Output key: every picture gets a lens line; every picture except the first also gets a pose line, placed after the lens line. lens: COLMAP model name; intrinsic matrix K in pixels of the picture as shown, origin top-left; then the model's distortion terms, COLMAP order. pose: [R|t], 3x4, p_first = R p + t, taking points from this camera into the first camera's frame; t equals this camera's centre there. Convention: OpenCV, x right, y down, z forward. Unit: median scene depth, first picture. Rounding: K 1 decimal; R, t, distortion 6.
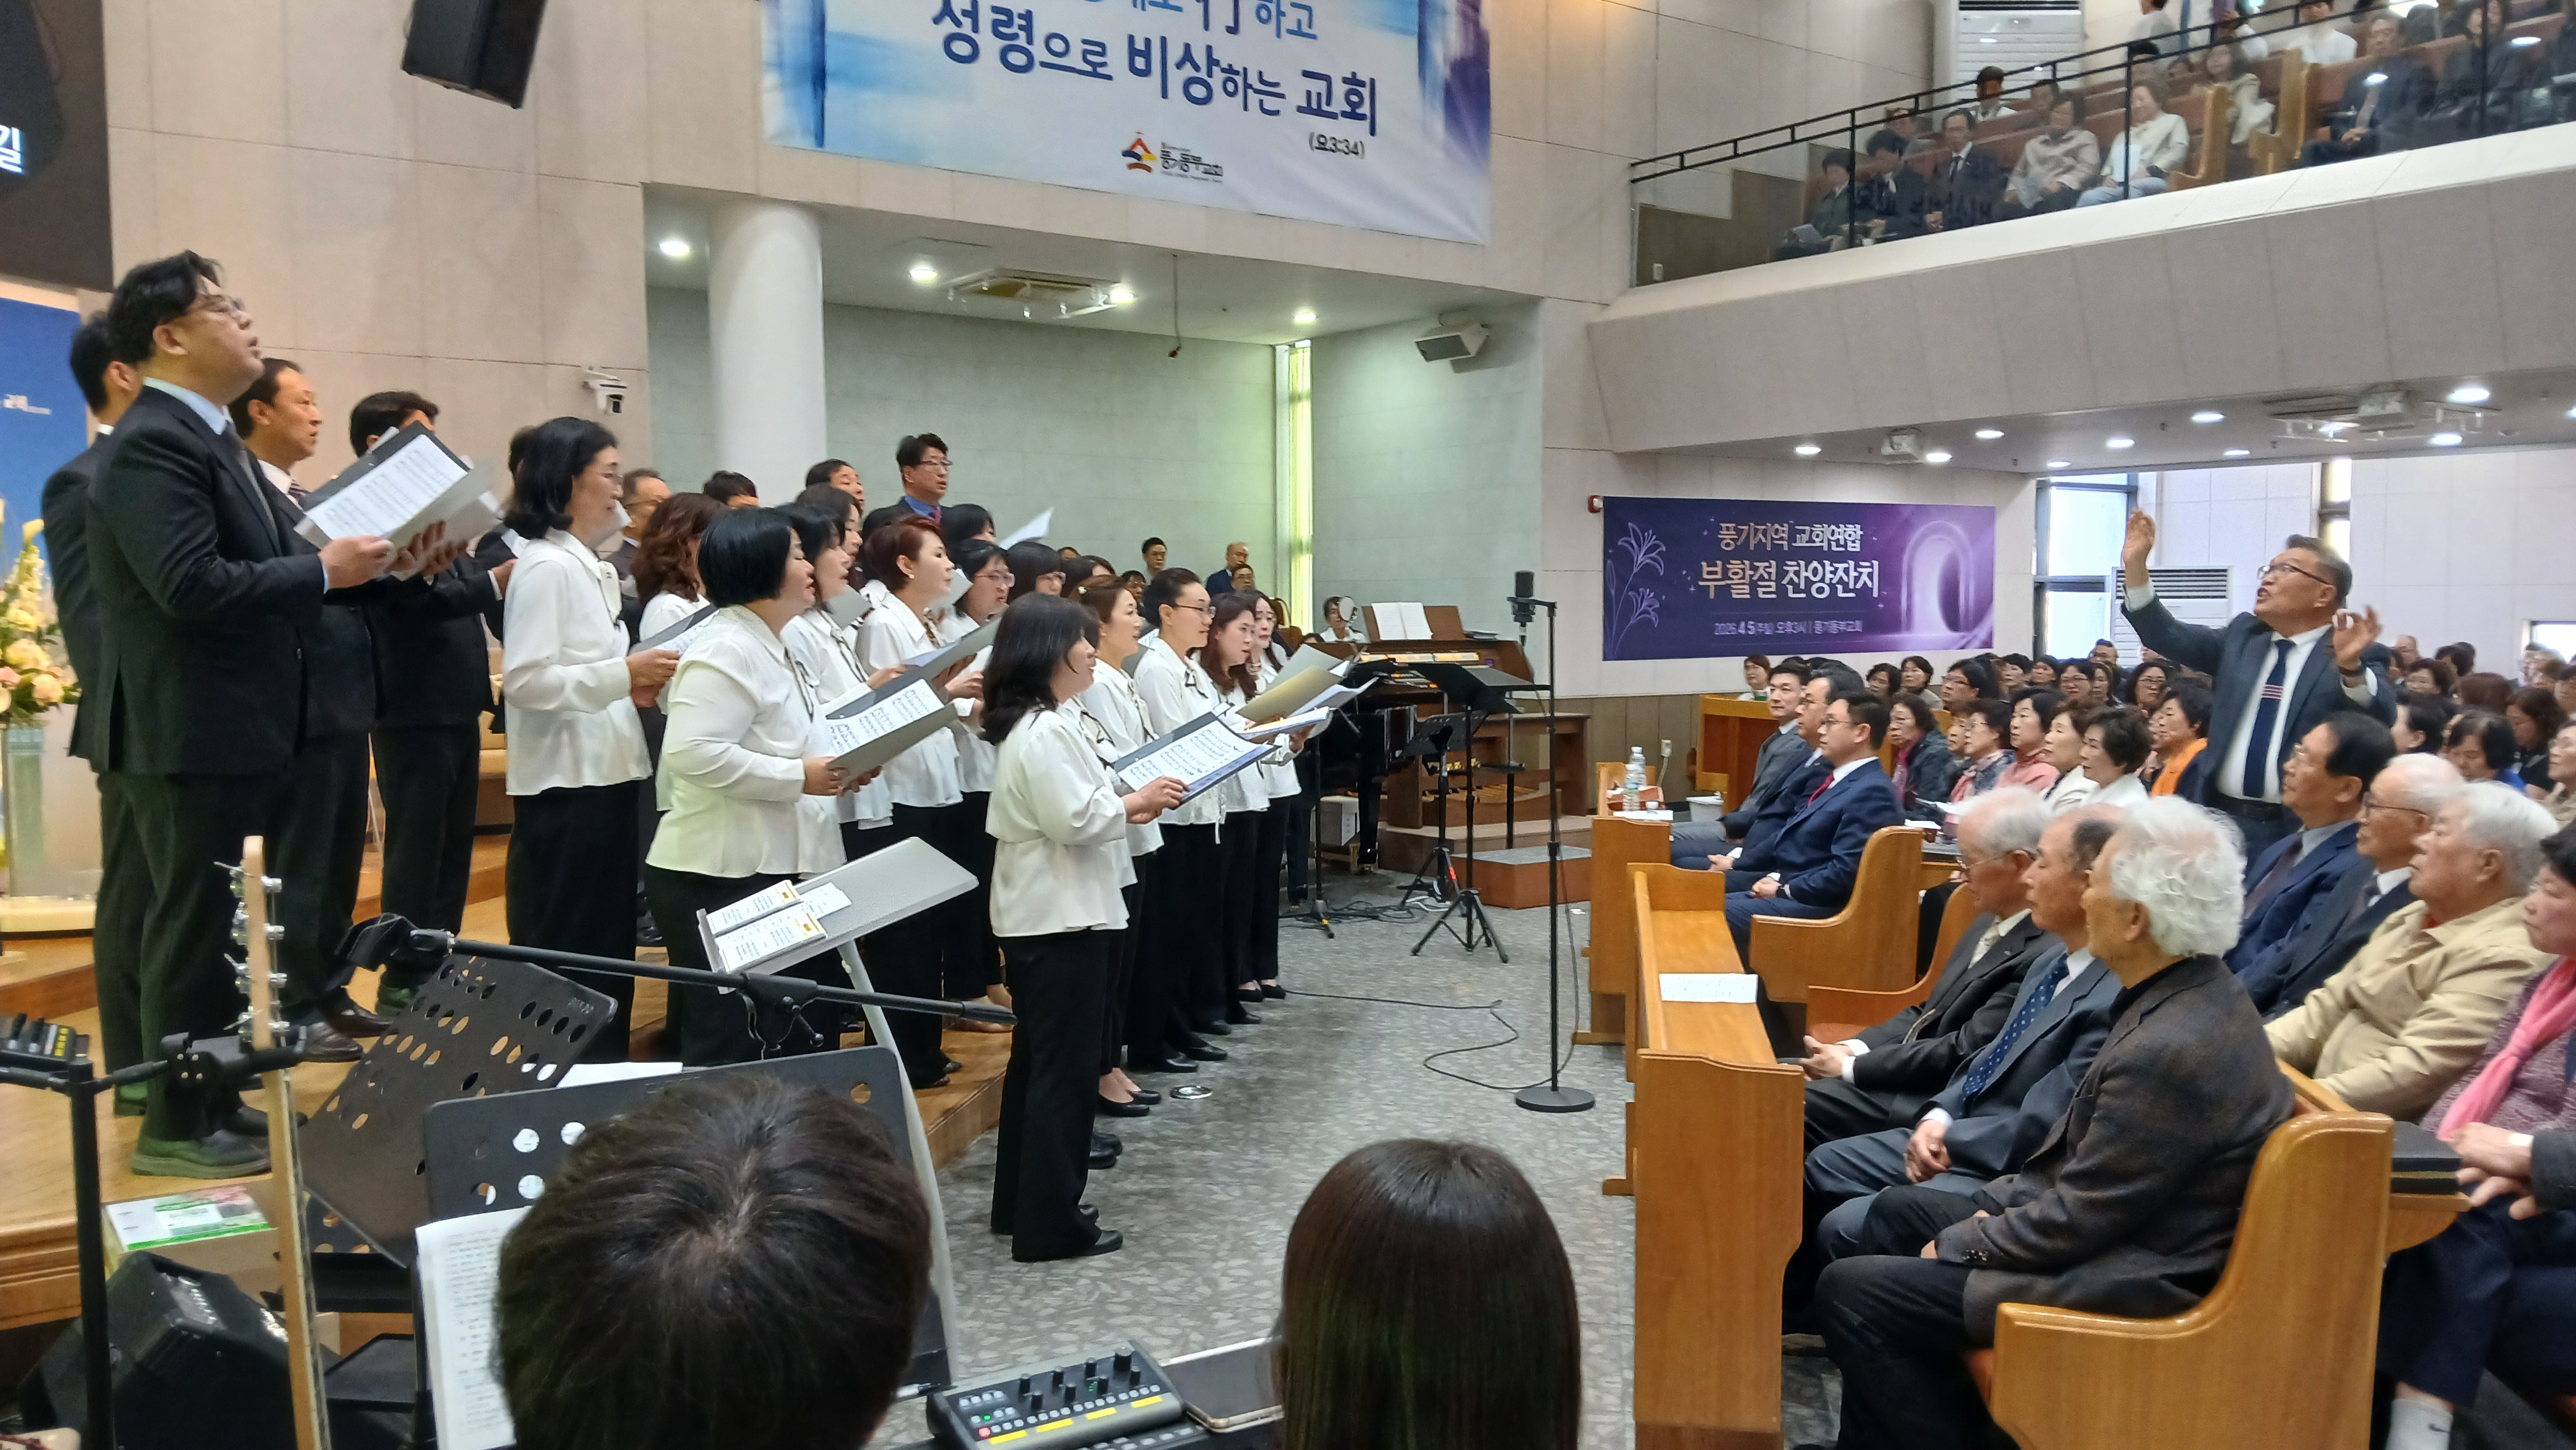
lens RADIAL K [[2064.6, 0, 1304.6], [0, 2064.6, 739.4], [0, 0, 1]] dist [0.164707, -0.322127]
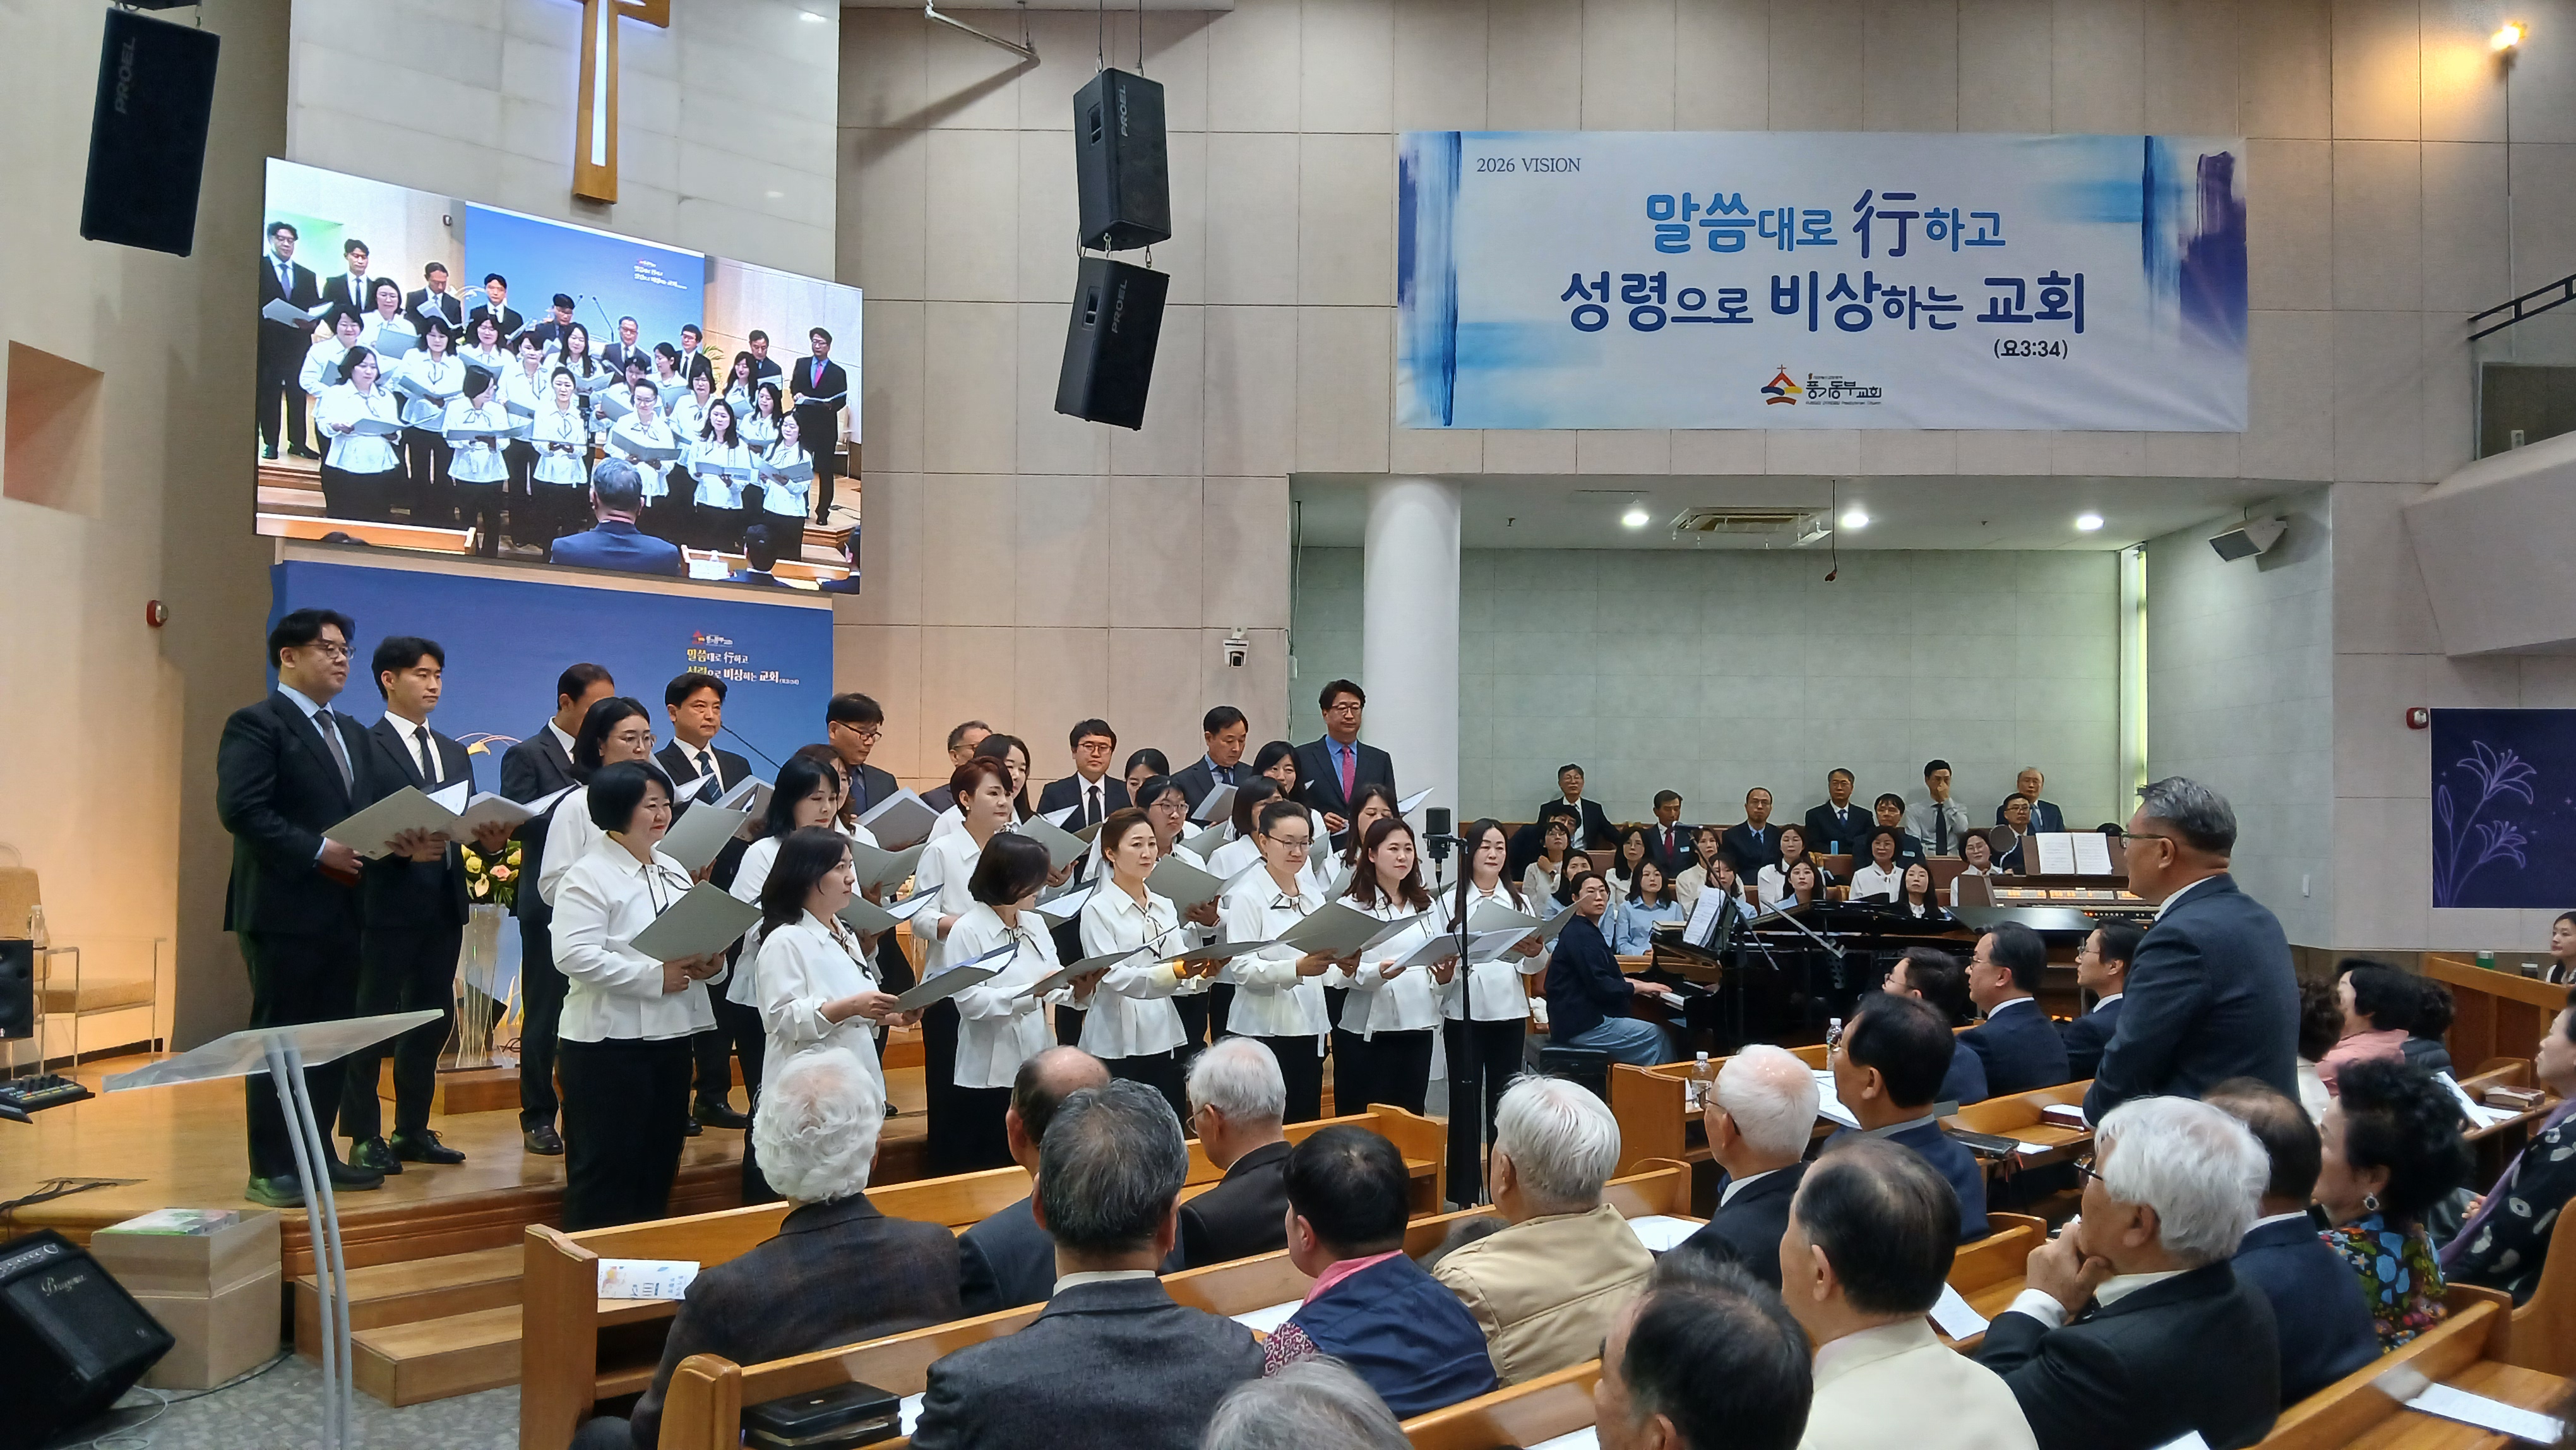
lens RADIAL K [[2064.6, 0, 1304.6], [0, 2064.6, 739.4], [0, 0, 1]] dist [0.164707, -0.322127]
pose [[0.806000, -0.012907, -0.591775, 0.312019], [-0.048646, 0.994936, -0.087957, -0.009869], [0.589914, 0.099680, 0.801290, 0.065122]]
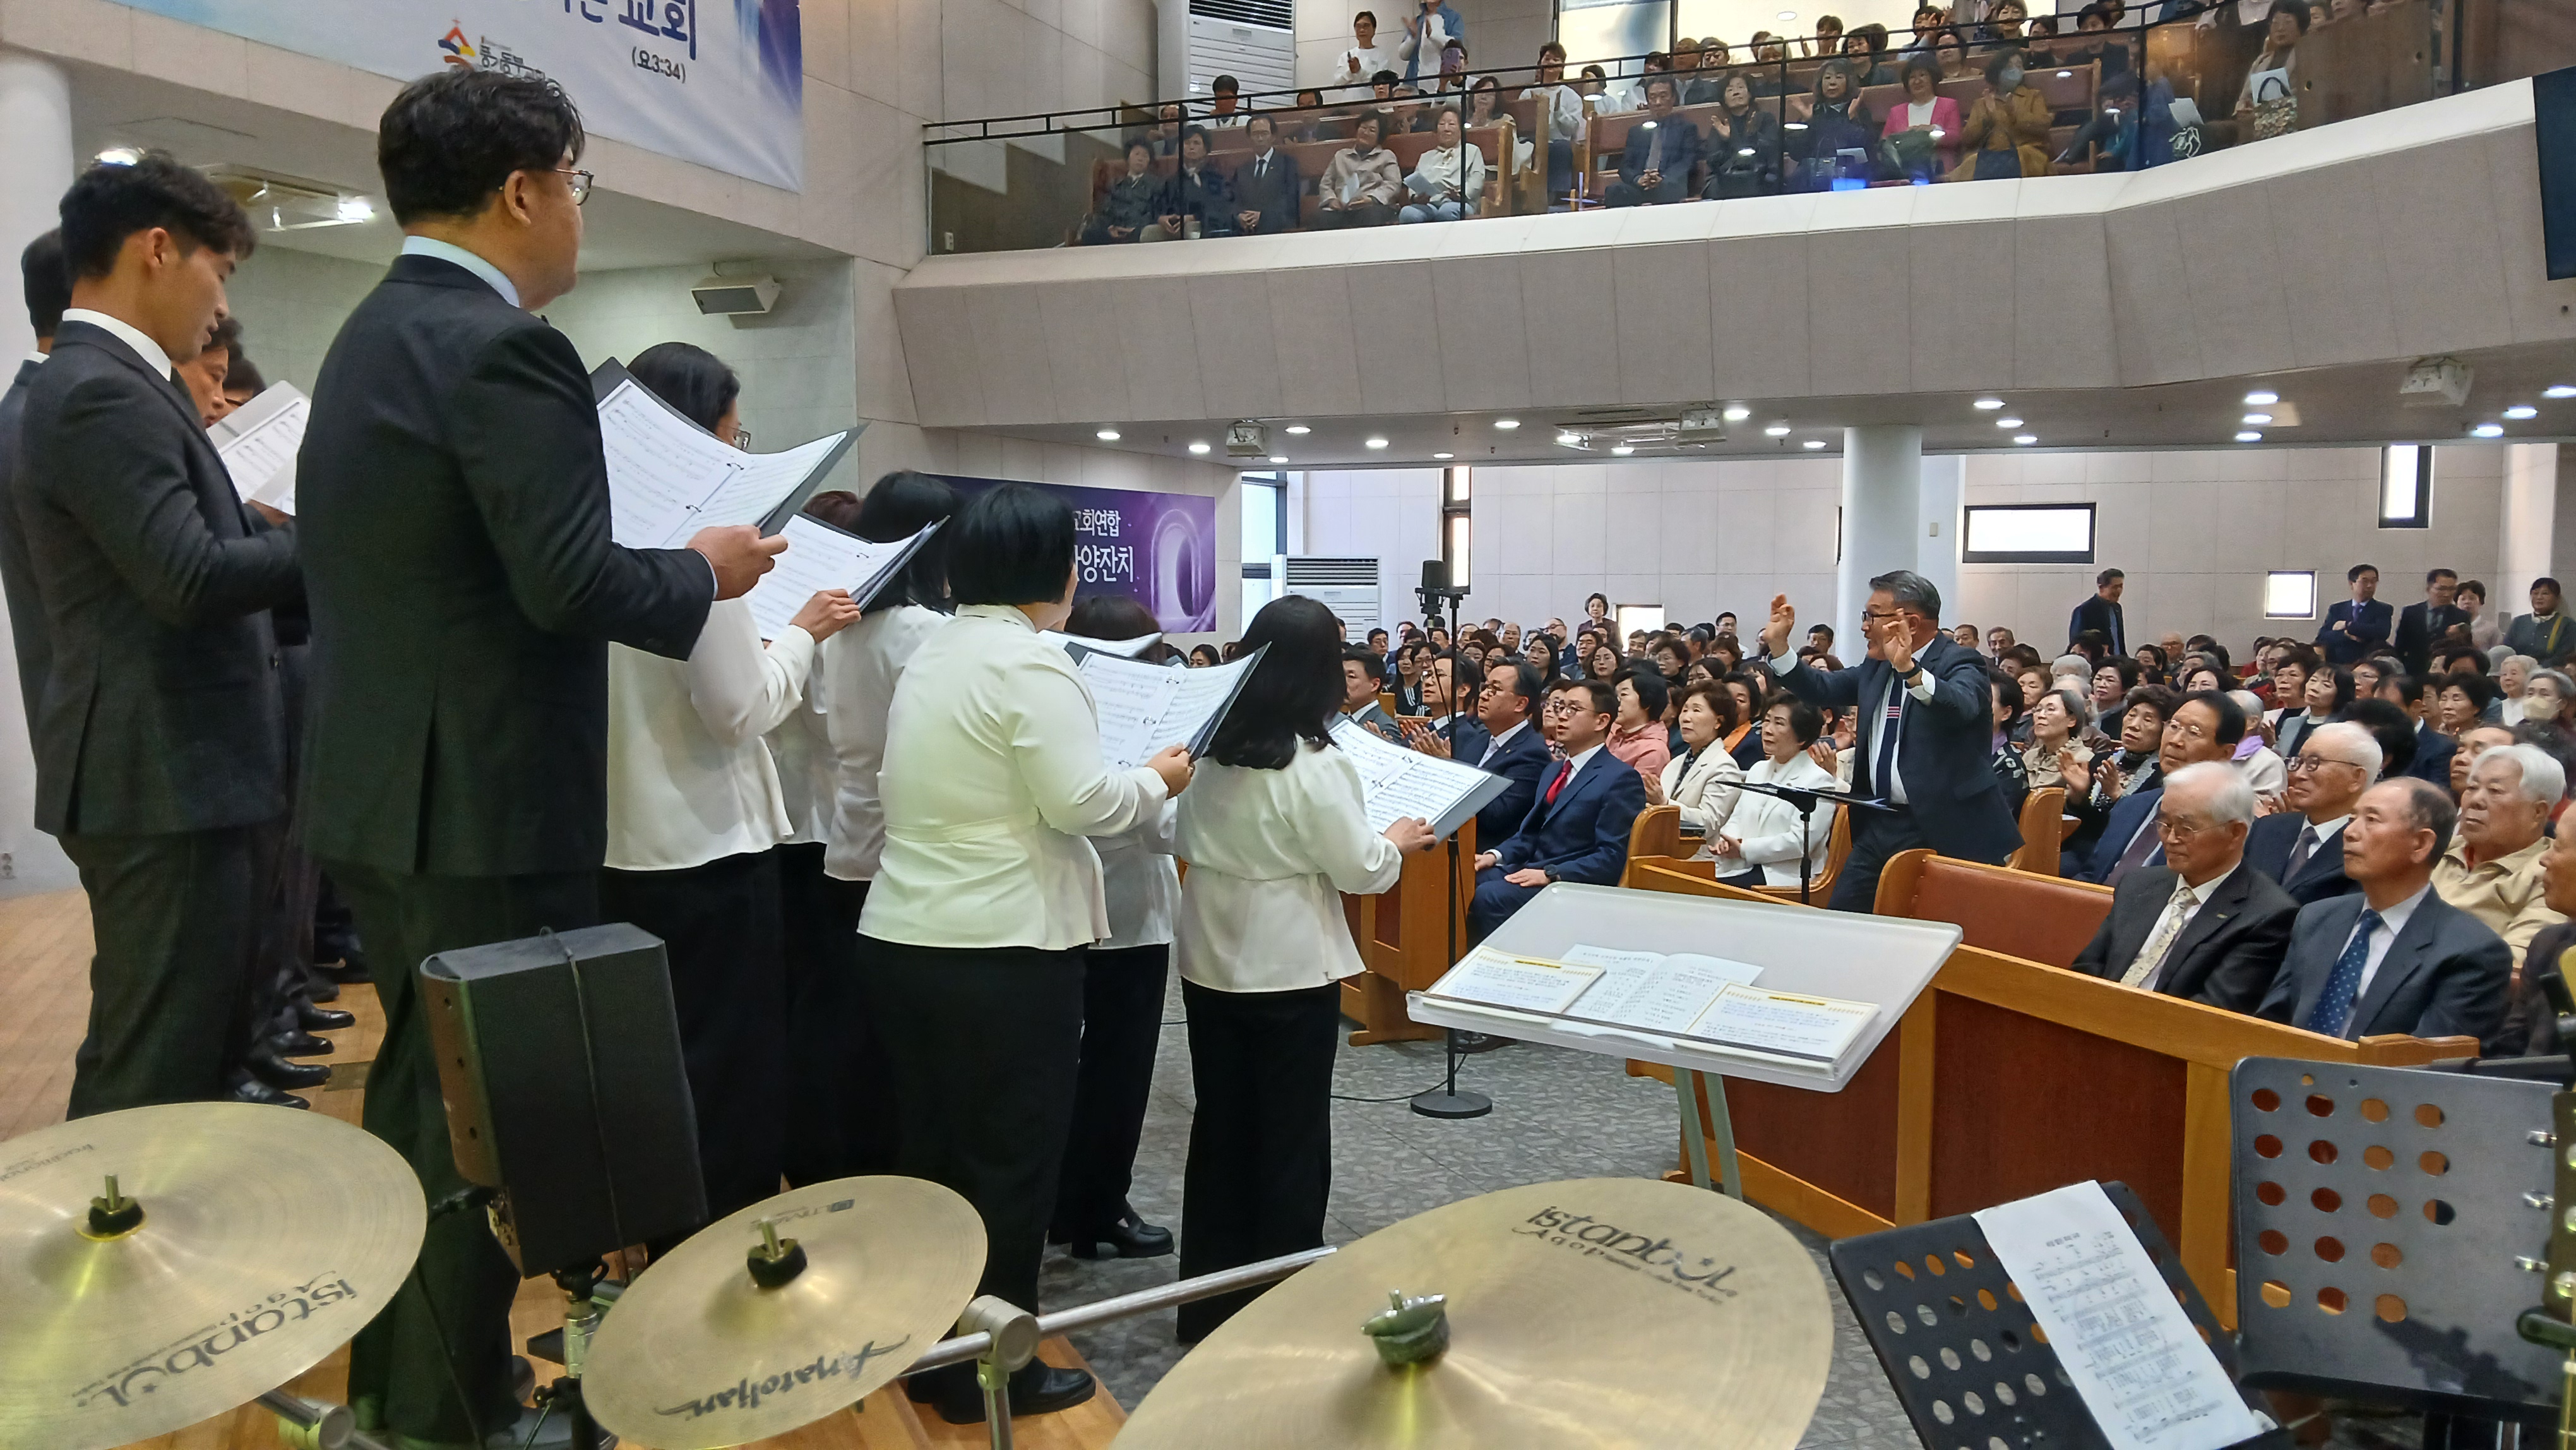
lens RADIAL K [[2077.9, 0, 1294.0], [0, 2077.9, 760.3], [0, 0, 1]] dist [0.071870, -0.146051]
pose [[0.867639, -0.034244, 0.496013, -0.202466], [0.024512, 0.999358, 0.026118, -0.006993], [-0.496590, -0.010503, 0.867922, 0.093948]]
